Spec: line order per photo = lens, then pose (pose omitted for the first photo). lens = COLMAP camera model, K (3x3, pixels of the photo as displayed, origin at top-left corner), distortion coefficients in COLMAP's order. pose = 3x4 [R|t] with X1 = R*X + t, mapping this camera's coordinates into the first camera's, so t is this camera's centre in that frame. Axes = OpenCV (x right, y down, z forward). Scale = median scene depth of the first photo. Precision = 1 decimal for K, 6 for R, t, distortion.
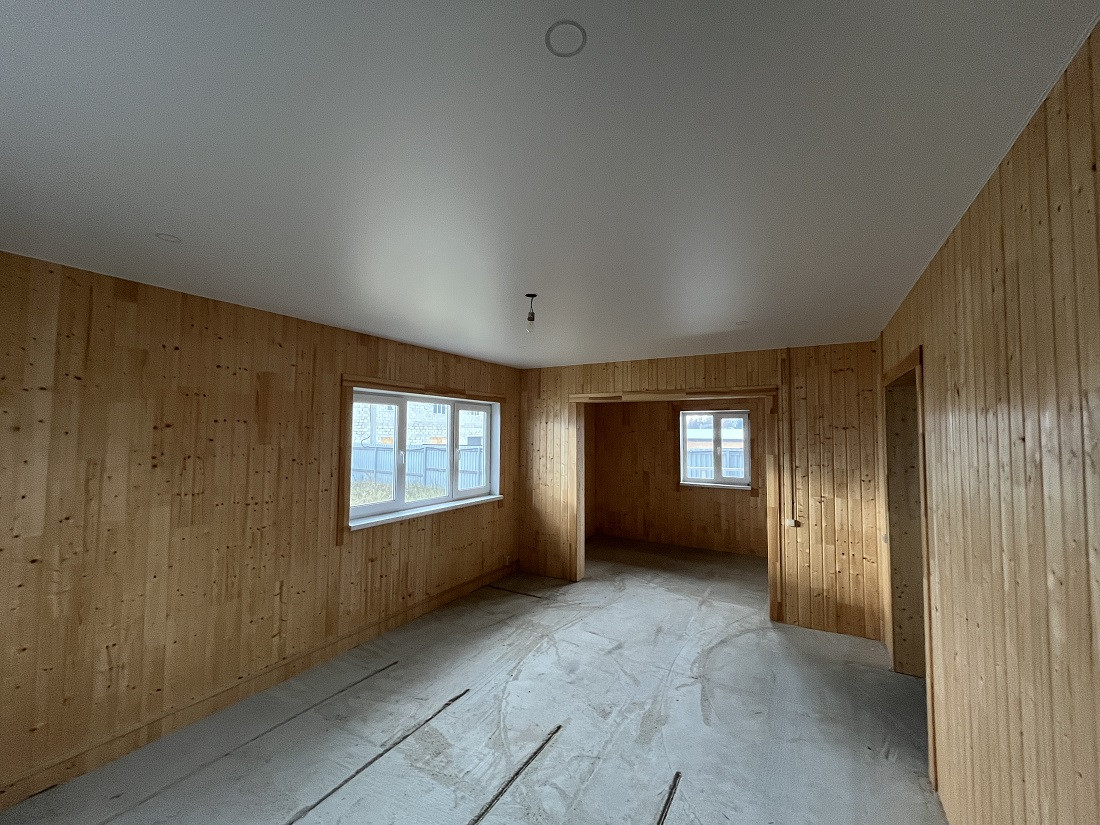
lens RADIAL K [[441.0, 0, 547.4], [0, 441.0, 411.1], [0, 0, 1]] dist [-0.006727, 0.000200]
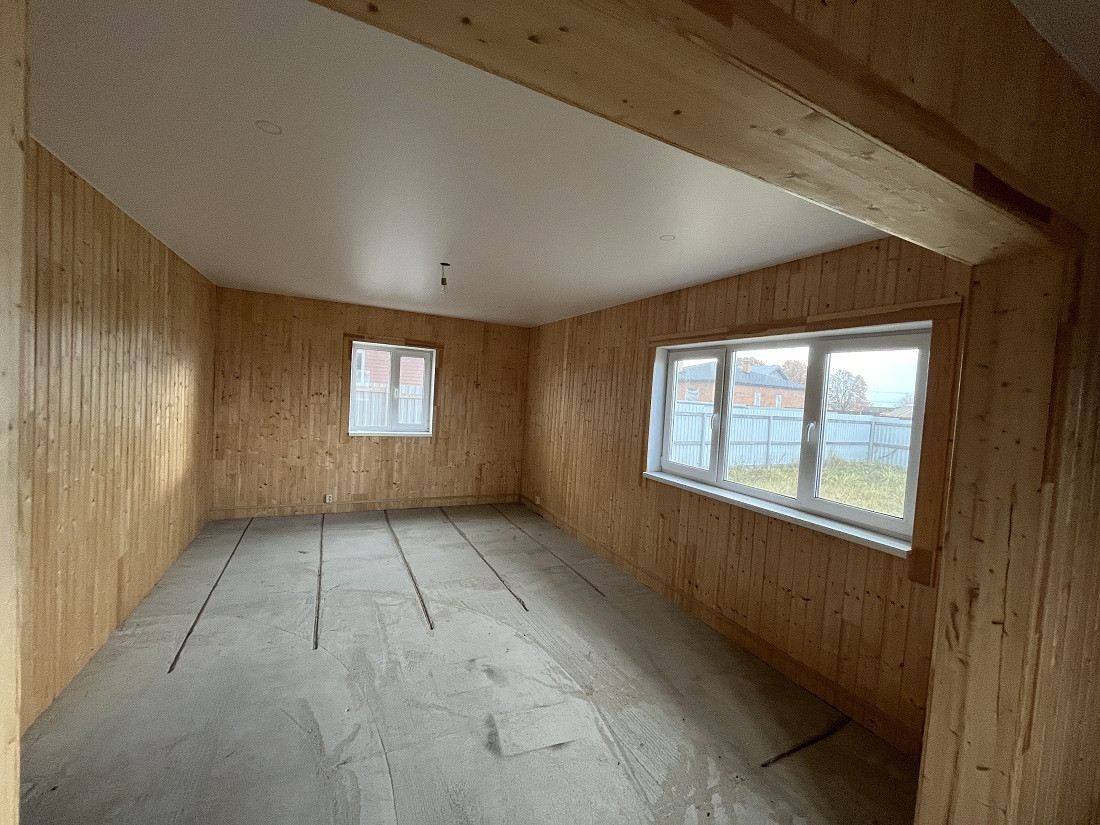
lens RADIAL K [[441.0, 0, 547.4], [0, 441.0, 411.1], [0, 0, 1]] dist [-0.006727, 0.000200]
pose [[-0.547325, -0.006291, -0.836897, 0.646336], [-0.025256, 0.999640, 0.009003, 0.106847], [0.836539, 0.026064, -0.547287, 1.461105]]
